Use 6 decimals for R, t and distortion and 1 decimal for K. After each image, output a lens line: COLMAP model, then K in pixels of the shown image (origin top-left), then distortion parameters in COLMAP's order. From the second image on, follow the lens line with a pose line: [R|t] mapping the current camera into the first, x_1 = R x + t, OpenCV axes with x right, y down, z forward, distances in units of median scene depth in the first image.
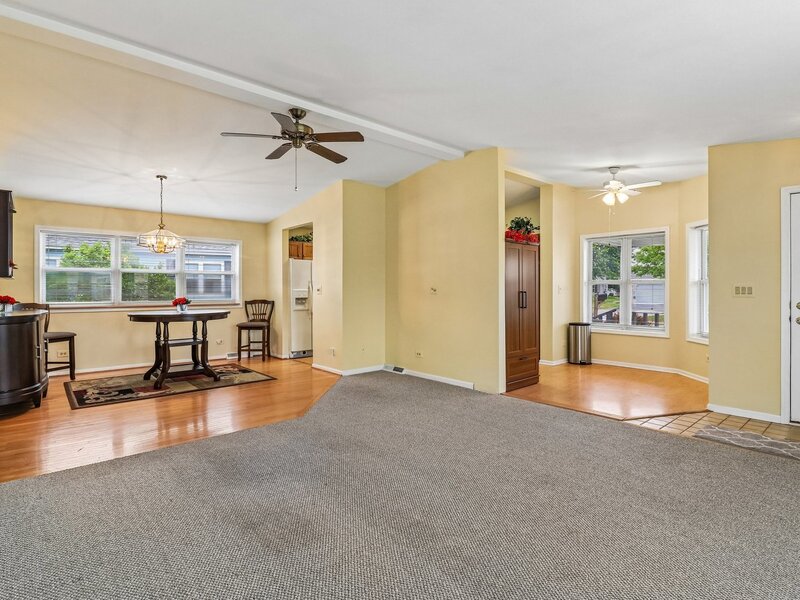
lens RADIAL K [[425.8, 0, 397.6], [0, 425.8, 291.1], [0, 0, 1]] dist [0.011281, -0.019457]
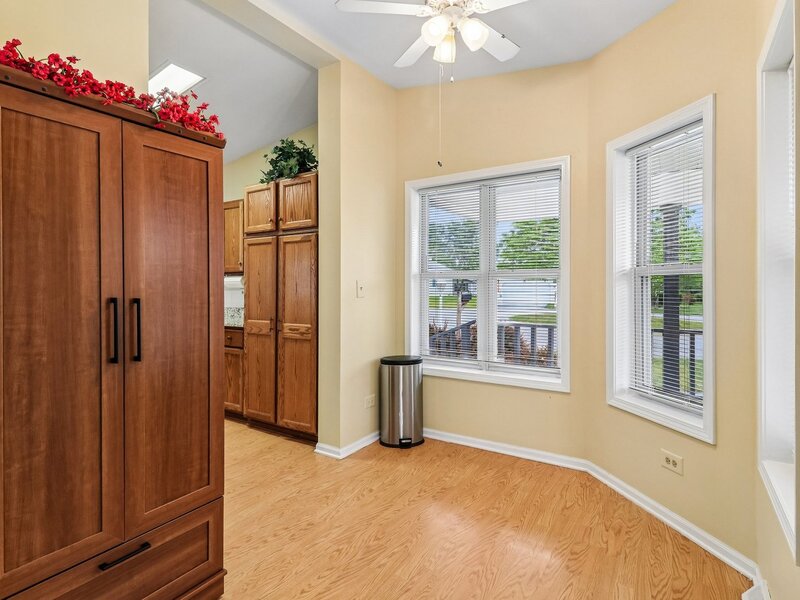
lens RADIAL K [[425.8, 0, 397.6], [0, 425.8, 291.1], [0, 0, 1]] dist [0.011281, -0.019457]
pose [[0.963601, -0.002943, 0.267329, 0.294325], [0.001607, 0.999985, 0.005215, -0.004343], [-0.267341, -0.004595, 0.963591, 0.534780]]
